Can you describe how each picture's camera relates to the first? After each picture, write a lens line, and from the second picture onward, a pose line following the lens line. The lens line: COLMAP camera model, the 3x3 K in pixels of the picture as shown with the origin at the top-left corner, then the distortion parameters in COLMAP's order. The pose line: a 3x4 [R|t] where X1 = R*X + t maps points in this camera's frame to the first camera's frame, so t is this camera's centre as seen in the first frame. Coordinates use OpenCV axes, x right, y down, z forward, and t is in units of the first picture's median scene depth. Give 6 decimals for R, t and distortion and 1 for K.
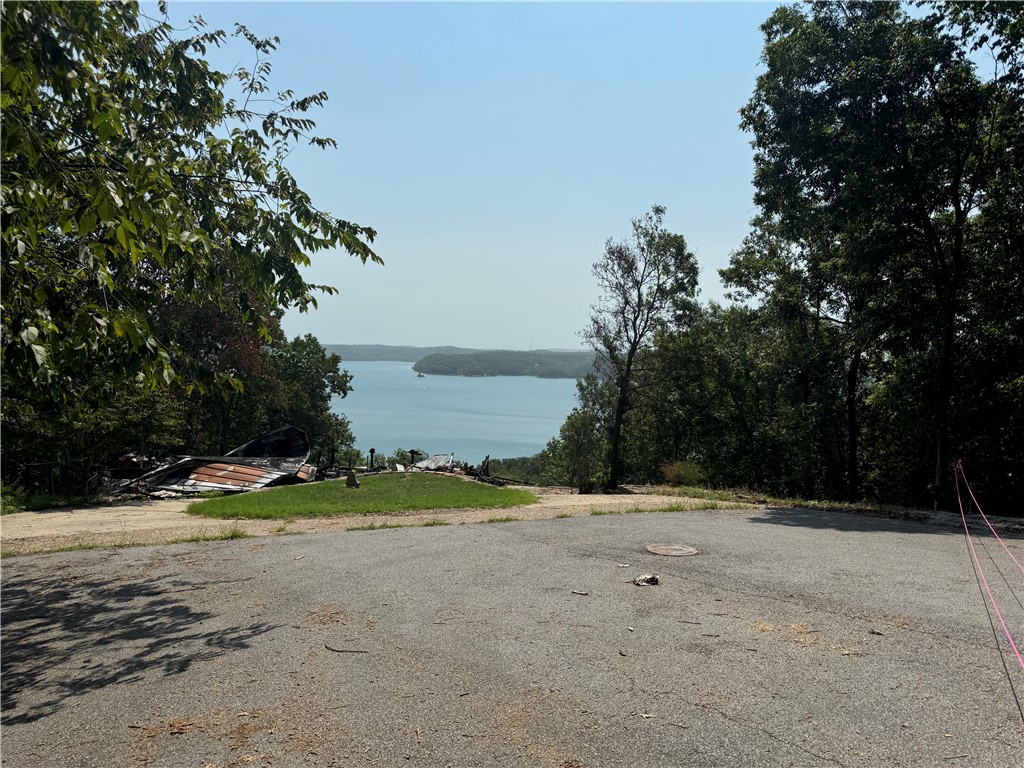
lens RADIAL K [[726.3, 0, 512.0], [0, 726.3, 384.0], [0, 0, 1]] dist [0.148234, -0.242396]
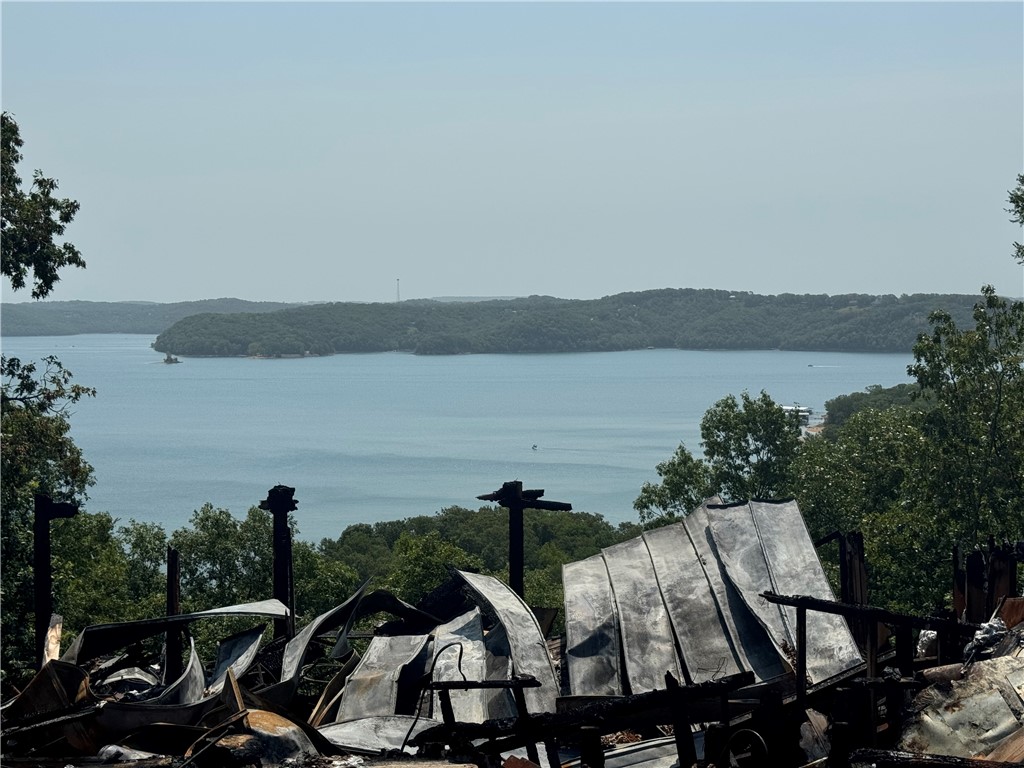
lens RADIAL K [[1446.8, 0, 518.6], [0, 1446.8, 379.7], [0, 0, 1]] dist [0.225923, -0.453245]
pose [[0.993029, -0.043741, 0.109452, -0.033836], [0.042954, 0.999032, 0.009538, 0.012556], [-0.109764, -0.004770, 0.993946, 0.132227]]
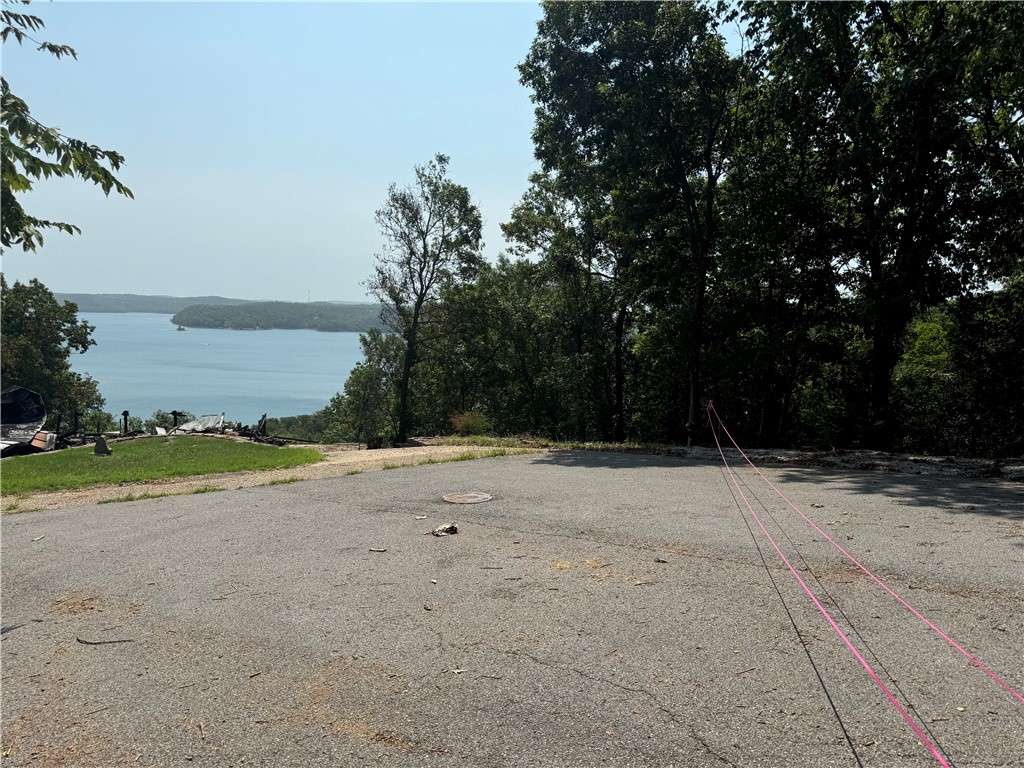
lens RADIAL K [[726.3, 0, 512.0], [0, 726.3, 384.0], [0, 0, 1]] dist [0.148234, -0.242396]
pose [[0.957003, -0.024365, 0.289052, -0.003984], [0.006155, 0.997947, 0.063742, 0.002941], [-0.290011, -0.059222, 0.955189, 0.016778]]
